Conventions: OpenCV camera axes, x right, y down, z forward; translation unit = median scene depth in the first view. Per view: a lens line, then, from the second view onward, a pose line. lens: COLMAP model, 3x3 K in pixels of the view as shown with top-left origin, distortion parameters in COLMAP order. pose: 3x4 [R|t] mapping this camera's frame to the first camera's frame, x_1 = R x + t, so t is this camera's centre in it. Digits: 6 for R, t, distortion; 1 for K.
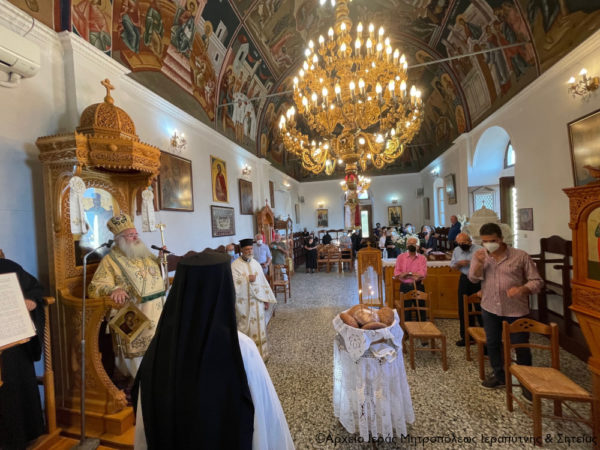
lens RADIAL K [[243.3, 0, 300.0], [0, 243.3, 225.0], [0, 0, 1]] dist [-0.000224, -0.000306]
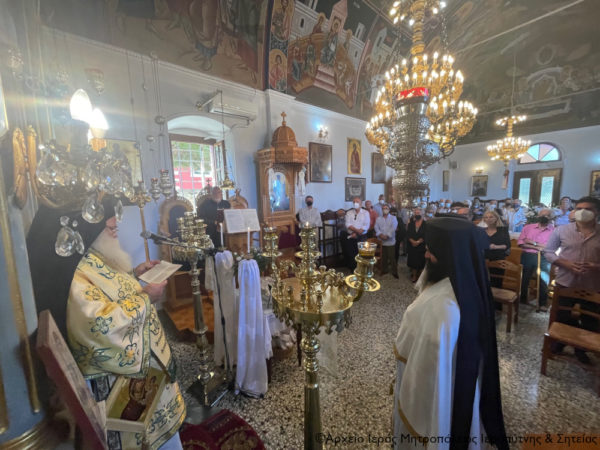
lens RADIAL K [[243.3, 0, 300.0], [0, 243.3, 225.0], [0, 0, 1]] dist [-0.000224, -0.000306]
pose [[0.810170, 0.102877, -0.577097, 0.239124], [-0.020123, 0.988780, 0.148017, -0.014499], [0.585850, -0.108306, 0.803150, -0.259173]]
